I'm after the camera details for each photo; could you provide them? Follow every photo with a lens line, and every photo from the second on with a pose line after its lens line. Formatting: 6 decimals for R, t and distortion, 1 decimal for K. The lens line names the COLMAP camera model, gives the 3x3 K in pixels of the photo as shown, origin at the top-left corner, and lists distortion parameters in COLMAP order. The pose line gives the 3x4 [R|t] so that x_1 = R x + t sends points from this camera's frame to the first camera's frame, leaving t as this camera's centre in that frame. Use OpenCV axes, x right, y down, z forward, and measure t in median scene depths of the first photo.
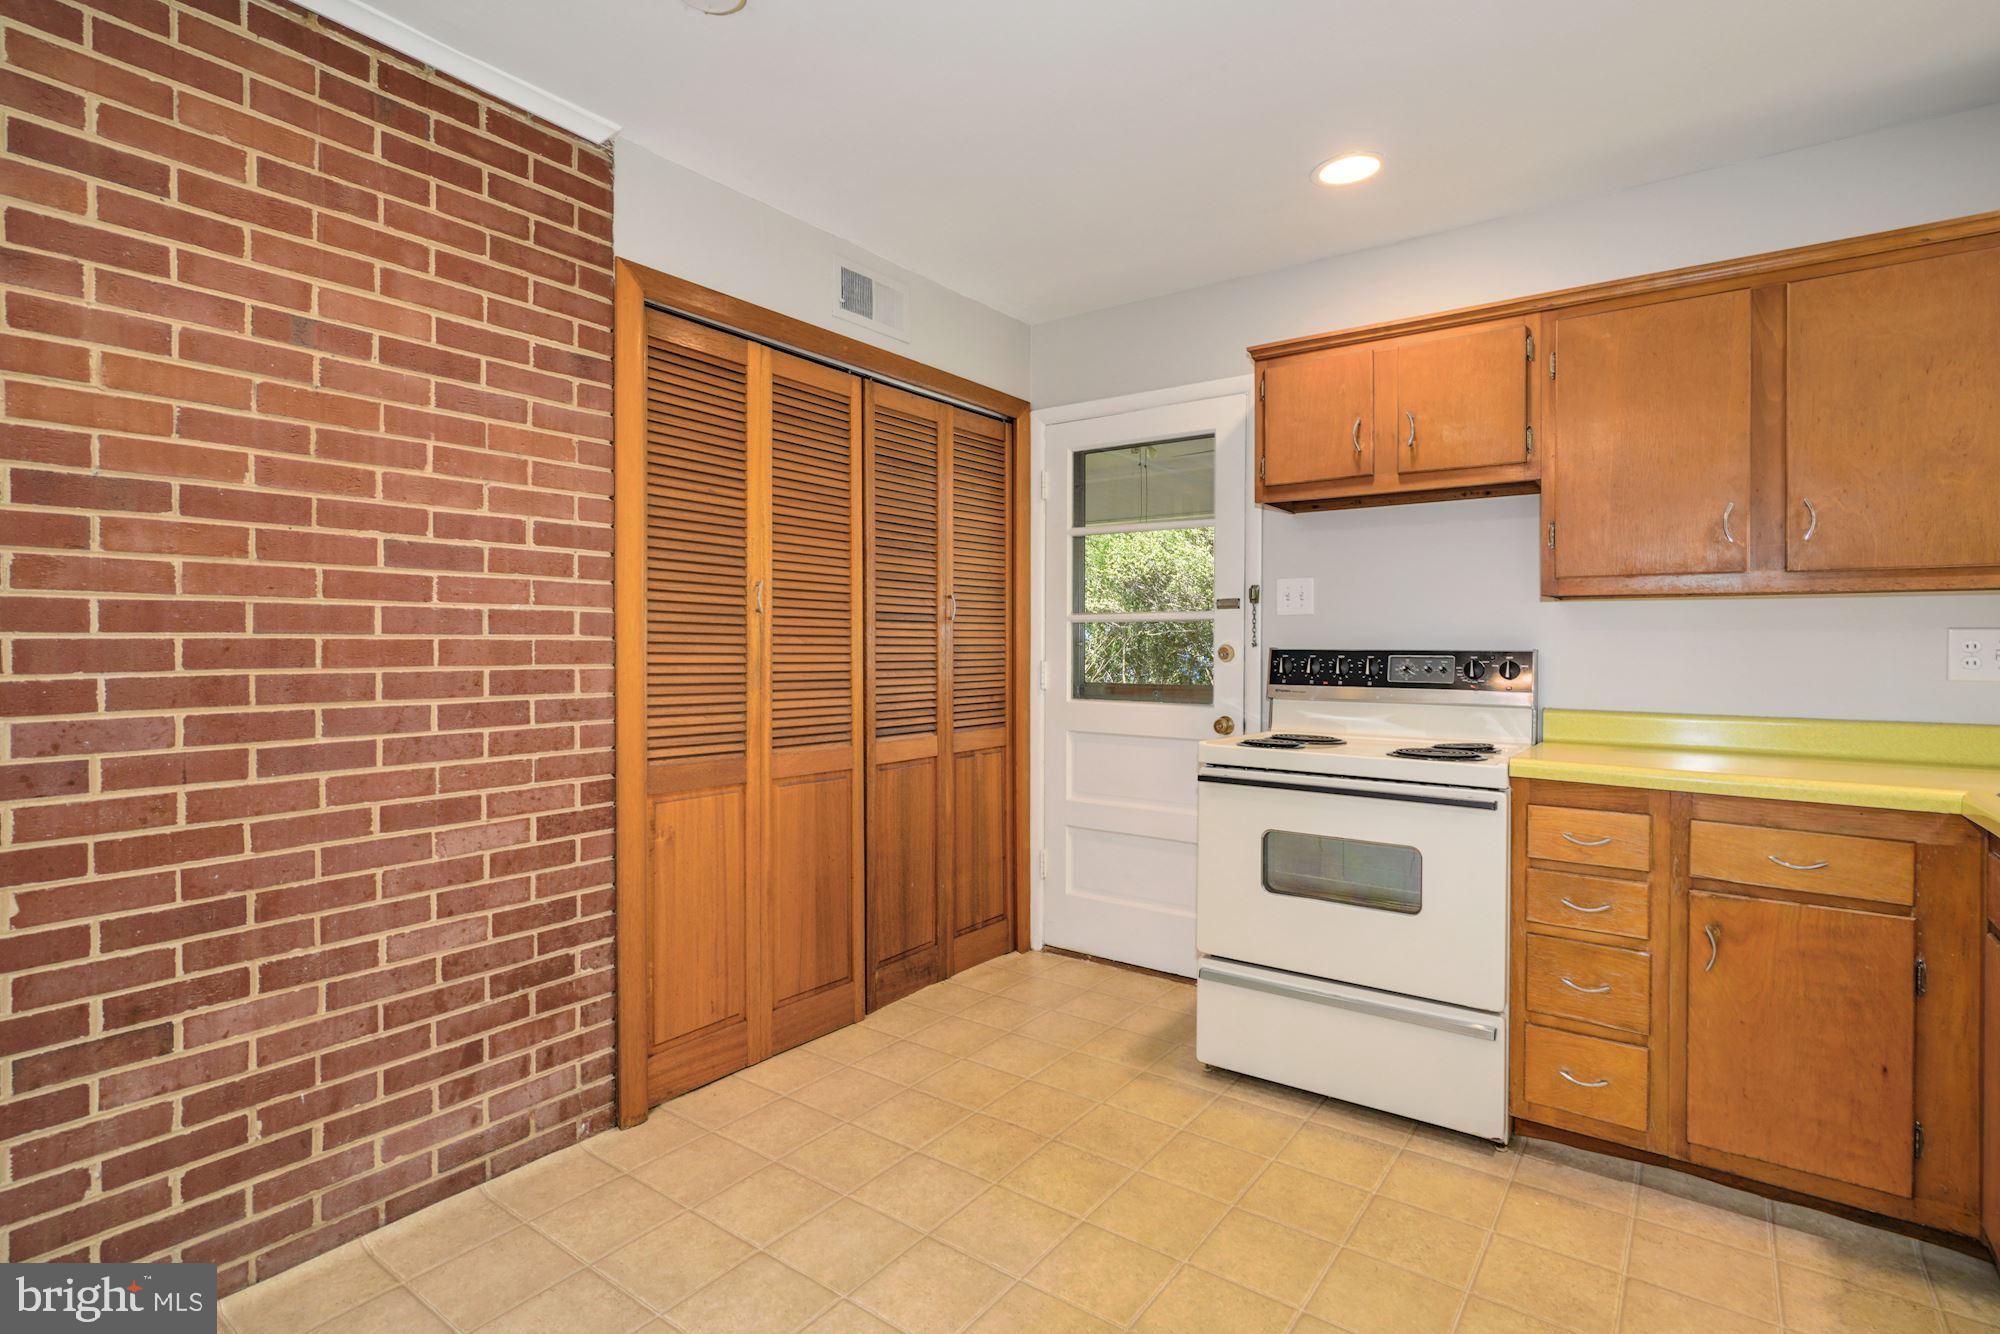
lens RADIAL K [[969.8, 0, 1003.7], [0, 969.8, 653.0], [0, 0, 1]] dist [0.010572, 0.000451]
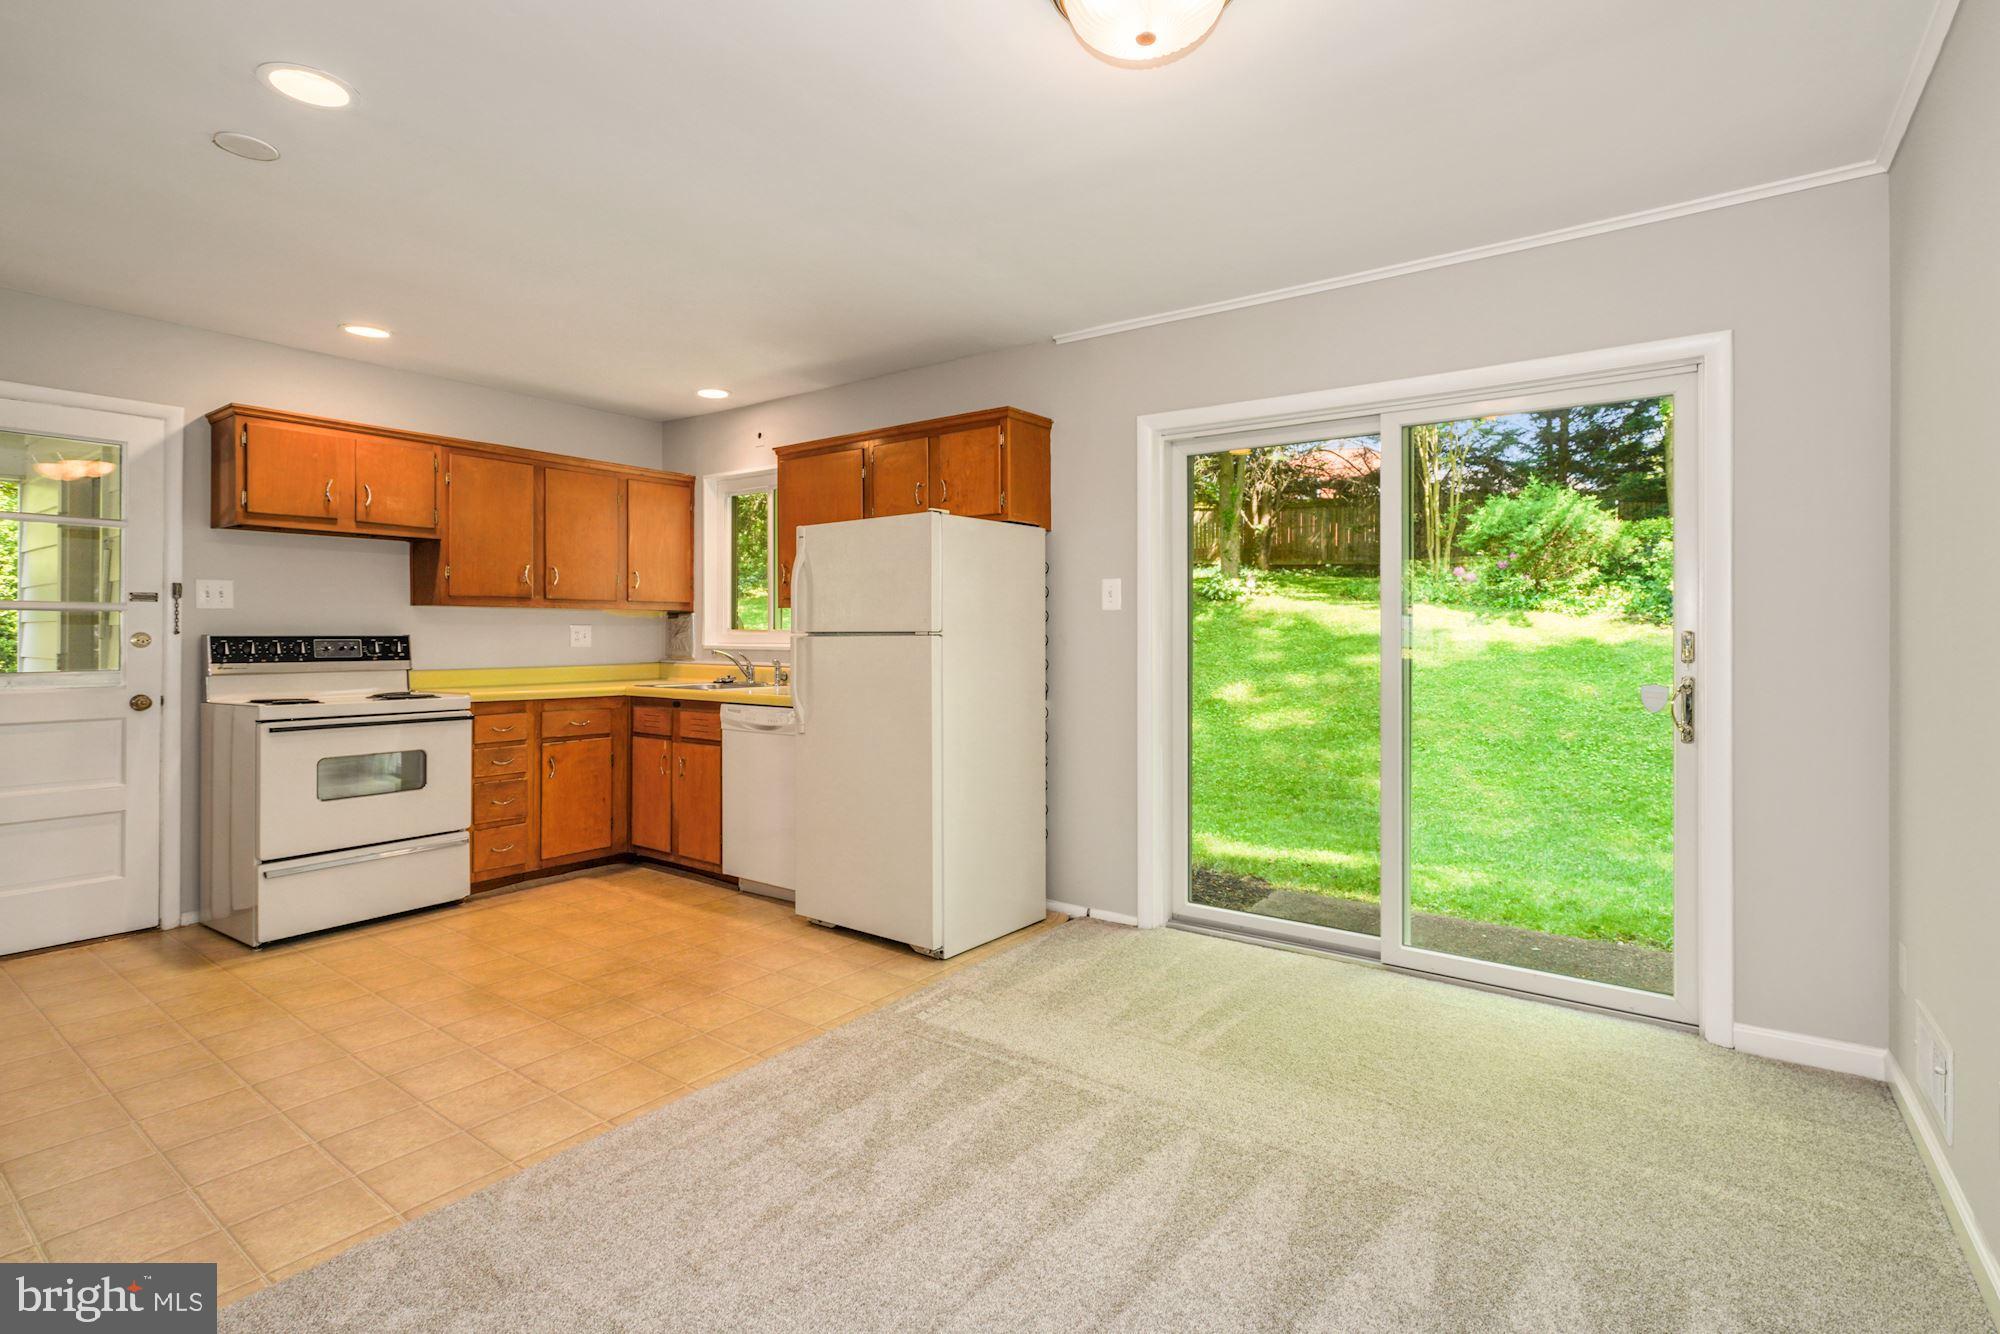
lens RADIAL K [[943.8, 0, 996.6], [0, 943.8, 634.4], [0, 0, 1]] dist [0.001137, -0.000027]
pose [[0.007681, -0.003491, 0.999964, -1.295922], [0.008532, 0.999958, 0.003425, -0.001479], [-0.999934, 0.008505, 0.007711, -0.034264]]
